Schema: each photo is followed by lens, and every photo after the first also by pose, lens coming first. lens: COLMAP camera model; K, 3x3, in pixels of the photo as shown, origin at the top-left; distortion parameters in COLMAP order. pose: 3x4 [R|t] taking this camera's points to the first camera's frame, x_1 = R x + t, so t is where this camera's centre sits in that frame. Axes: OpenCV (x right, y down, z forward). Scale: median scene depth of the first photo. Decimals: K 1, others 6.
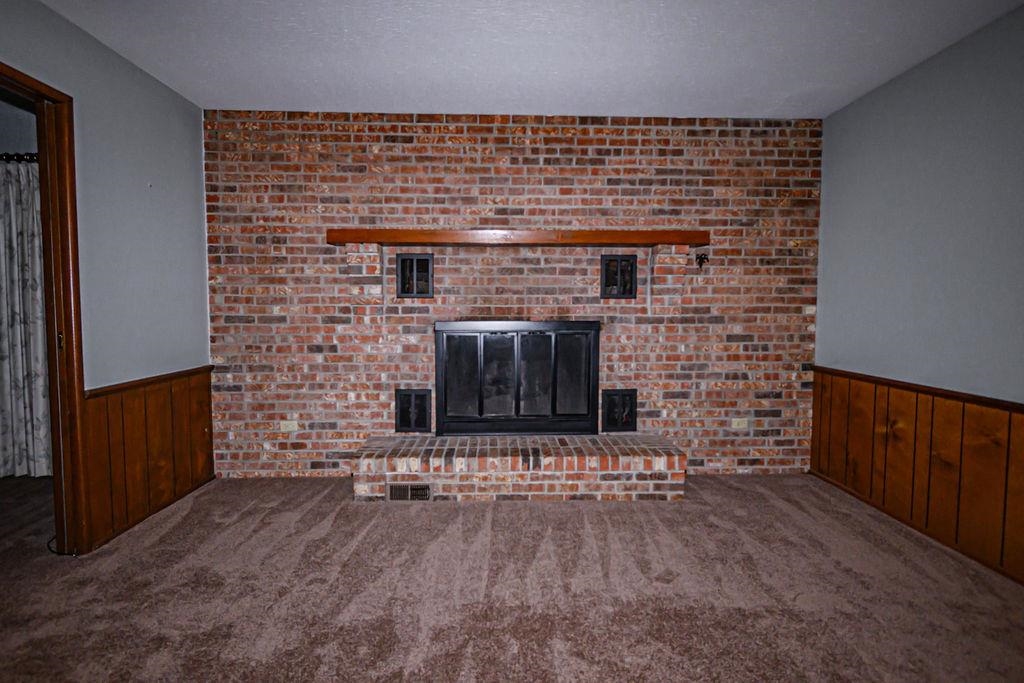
lens RADIAL K [[530.2, 0, 513.0], [0, 530.2, 338.7], [0, 0, 1]] dist [0.002453, -0.001753]
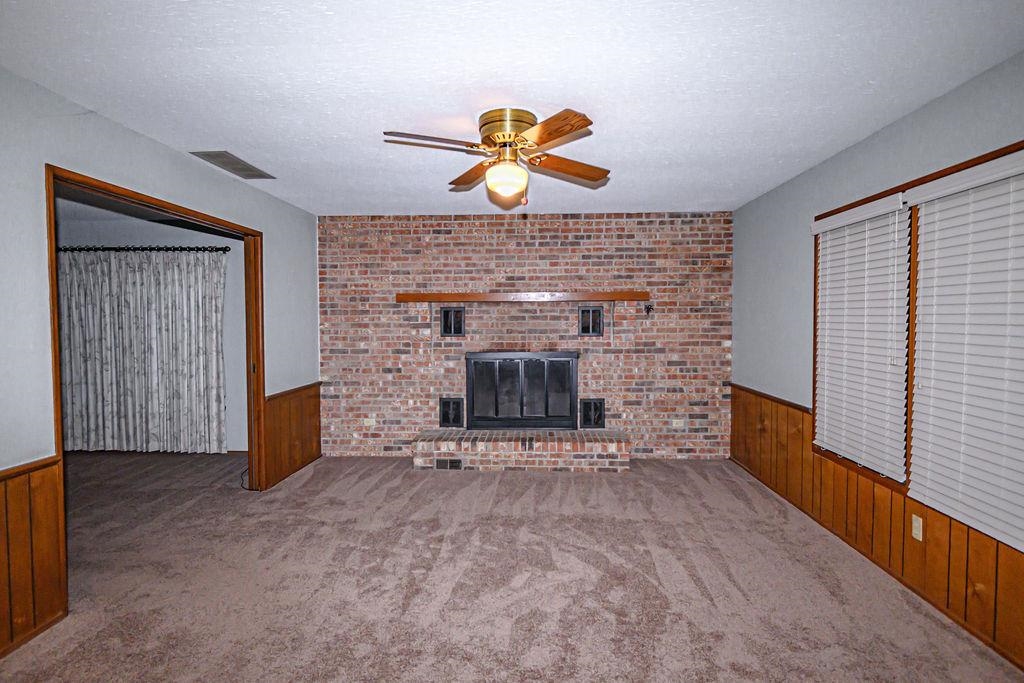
lens RADIAL K [[530.2, 0, 513.0], [0, 530.2, 339.4], [0, 0, 1]] dist [0.002453, -0.001753]
pose [[0.996959, -0.003490, -0.077853, 0.100457], [0.001628, 0.999711, -0.023971, -0.032903], [0.077914, 0.023772, 0.996677, -0.474422]]
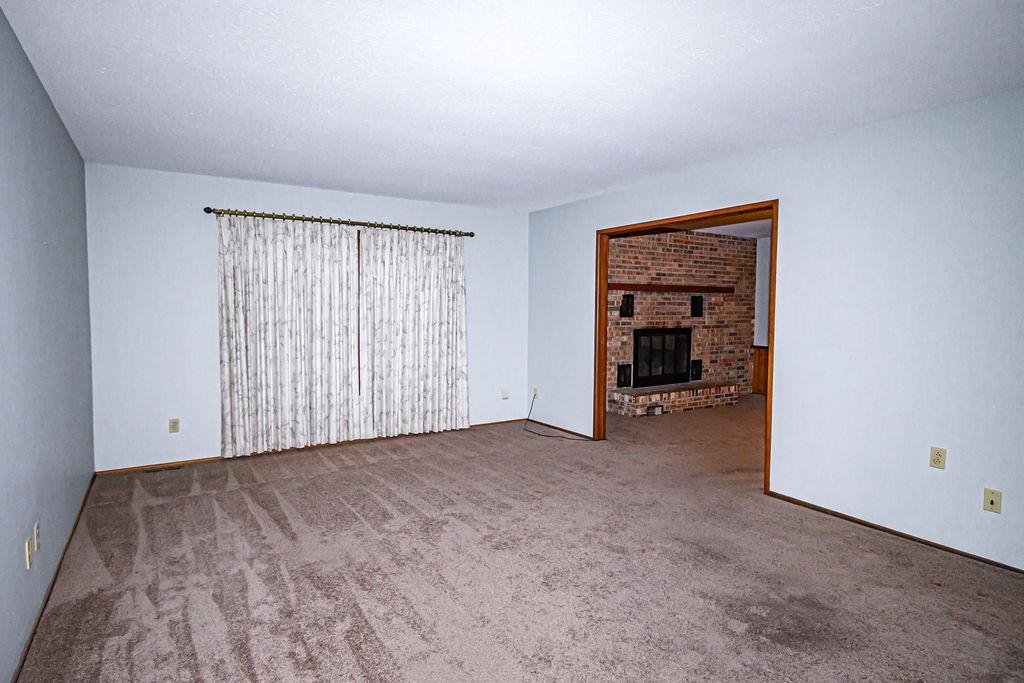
lens RADIAL K [[554.8, 0, 504.8], [0, 554.8, 338.5], [0, 0, 1]] dist [-0.002483, -0.000106]
pose [[0.864400, -0.025347, 0.502165, -1.592158], [0.025200, 0.999657, 0.007080, -0.024403], [-0.502172, 0.006535, 0.864743, -0.532119]]
